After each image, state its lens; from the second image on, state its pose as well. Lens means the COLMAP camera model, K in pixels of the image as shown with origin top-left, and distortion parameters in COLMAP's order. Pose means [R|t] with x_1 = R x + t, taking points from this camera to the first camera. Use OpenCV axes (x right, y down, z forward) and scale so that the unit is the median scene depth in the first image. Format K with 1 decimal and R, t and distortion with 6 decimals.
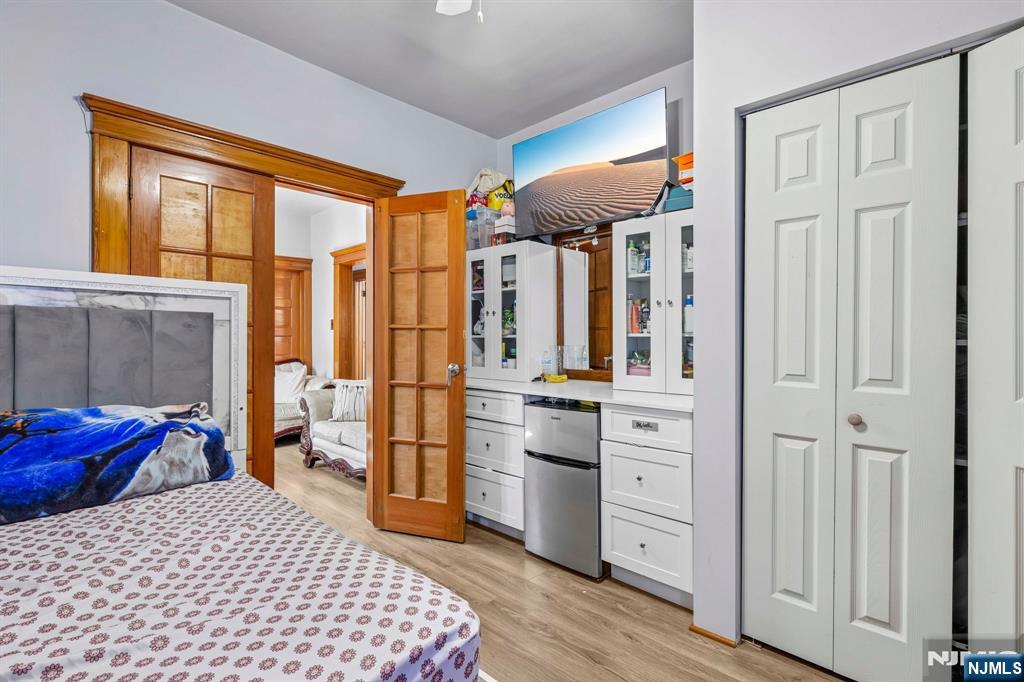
lens RADIAL K [[480.2, 0, 511.2], [0, 480.2, 334.6], [0, 0, 1]] dist [-0.000779, 0.000200]
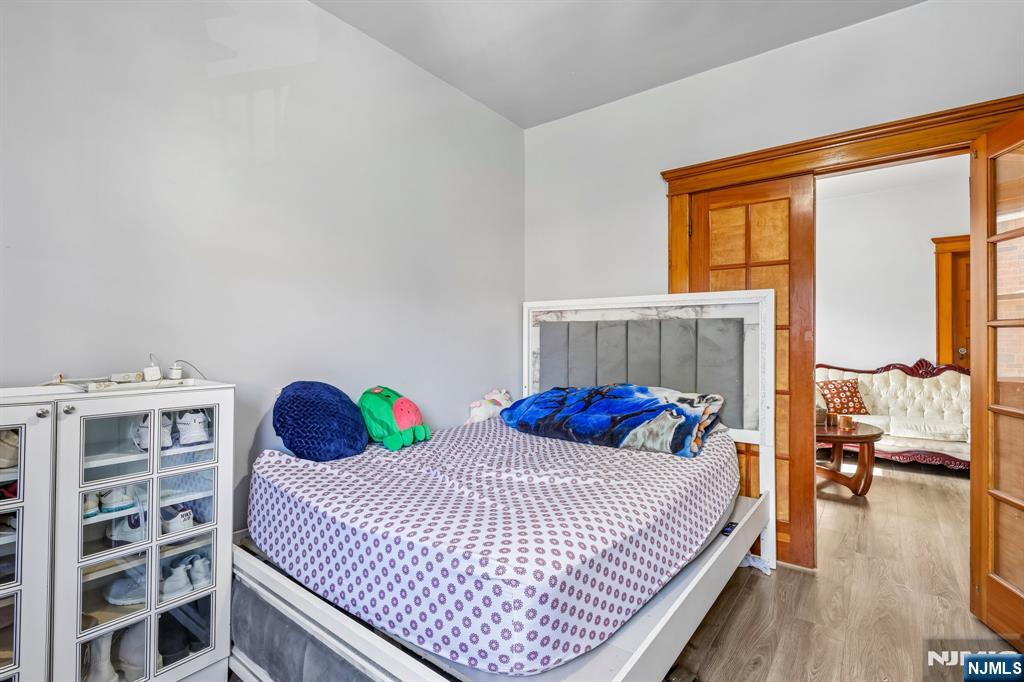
lens RADIAL K [[480.2, 0, 507.1], [0, 480.2, 335.9], [0, 0, 1]] dist [-0.000779, 0.000200]
pose [[0.109863, -0.003035, -0.993942, 0.442660], [0.005077, 0.999984, -0.002492, -0.003364], [0.993934, -0.004772, 0.109876, 0.328357]]
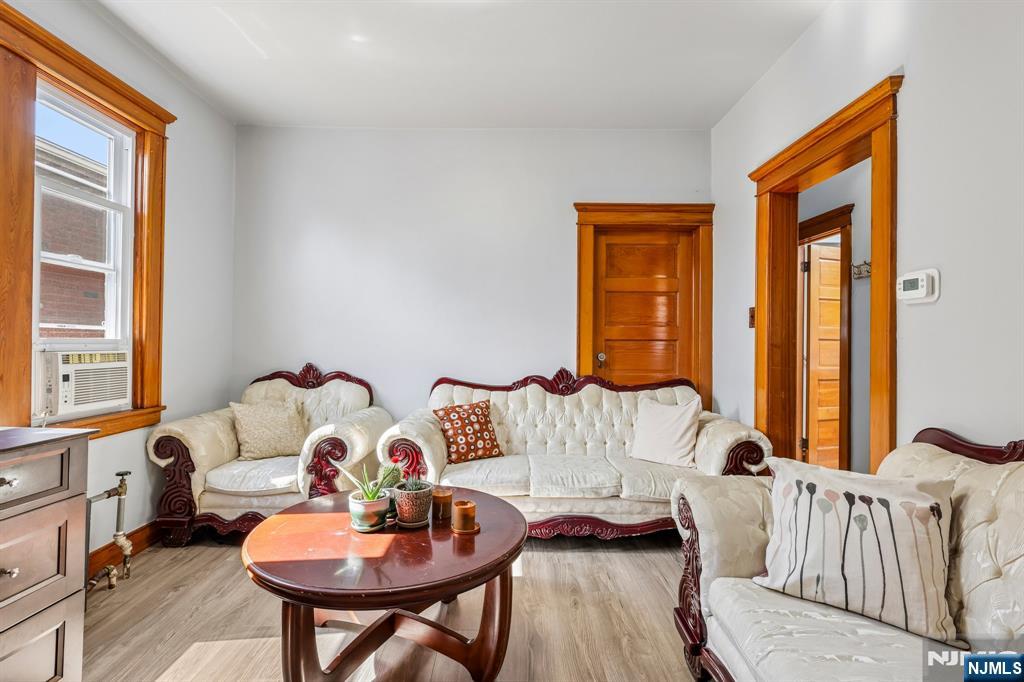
lens RADIAL K [[480.2, 0, 513.0], [0, 480.2, 339.0], [0, 0, 1]] dist [-0.000779, 0.000200]
pose [[0.701441, 0.004387, -0.712714, -0.484867], [-0.008728, 0.999959, -0.002435, 0.013353], [0.712674, 0.007929, 0.701451, 1.196331]]
